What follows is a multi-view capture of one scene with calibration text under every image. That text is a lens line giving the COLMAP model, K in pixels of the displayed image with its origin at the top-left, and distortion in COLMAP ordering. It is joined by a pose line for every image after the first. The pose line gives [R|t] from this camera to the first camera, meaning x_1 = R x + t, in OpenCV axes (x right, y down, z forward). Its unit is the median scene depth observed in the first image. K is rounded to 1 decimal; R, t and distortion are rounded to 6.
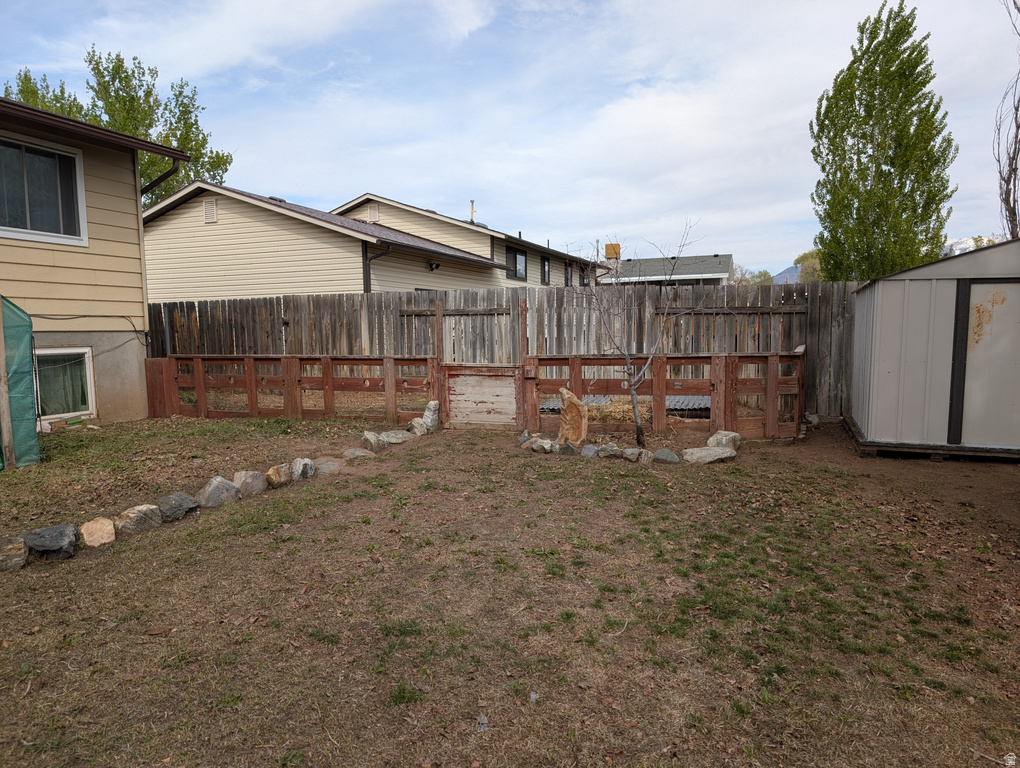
lens RADIAL K [[730.9, 0, 503.6], [0, 730.9, 392.2], [0, 0, 1]] dist [0.017509, -0.007651]
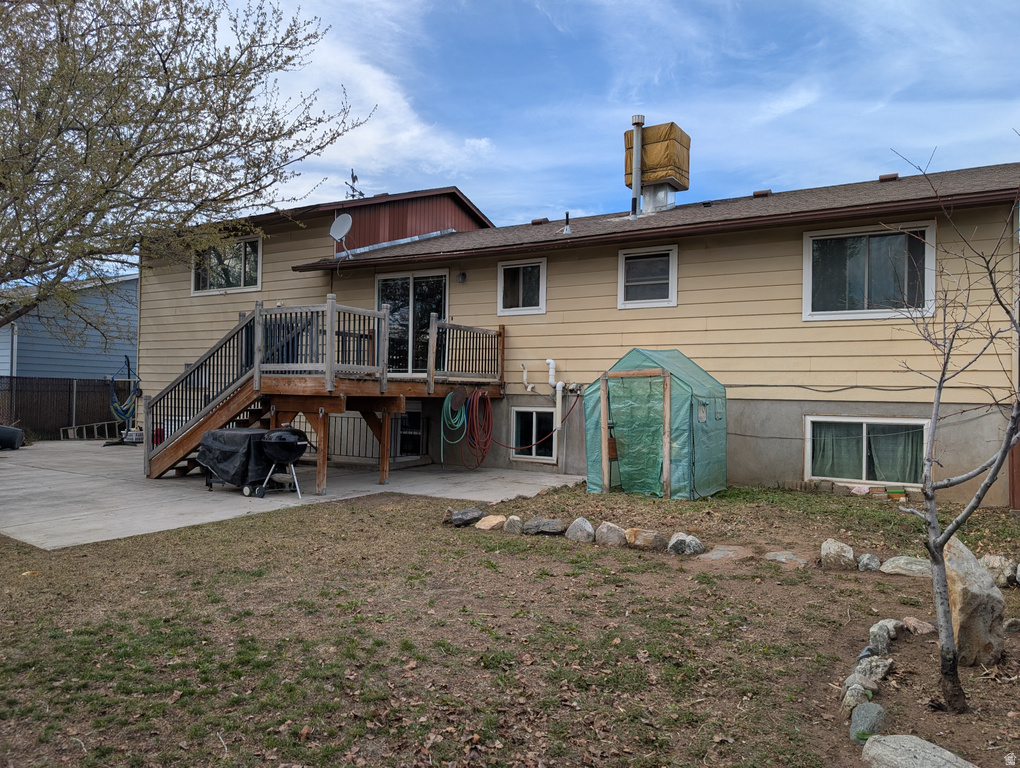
lens RADIAL K [[730.9, 0, 503.4], [0, 730.9, 381.3], [0, 0, 1]] dist [0.017509, -0.007651]
pose [[-0.183622, -0.006848, -0.982973, 0.629057], [-0.097353, 0.995186, 0.011252, -0.085328], [0.978164, 0.097761, -0.183405, 0.792628]]
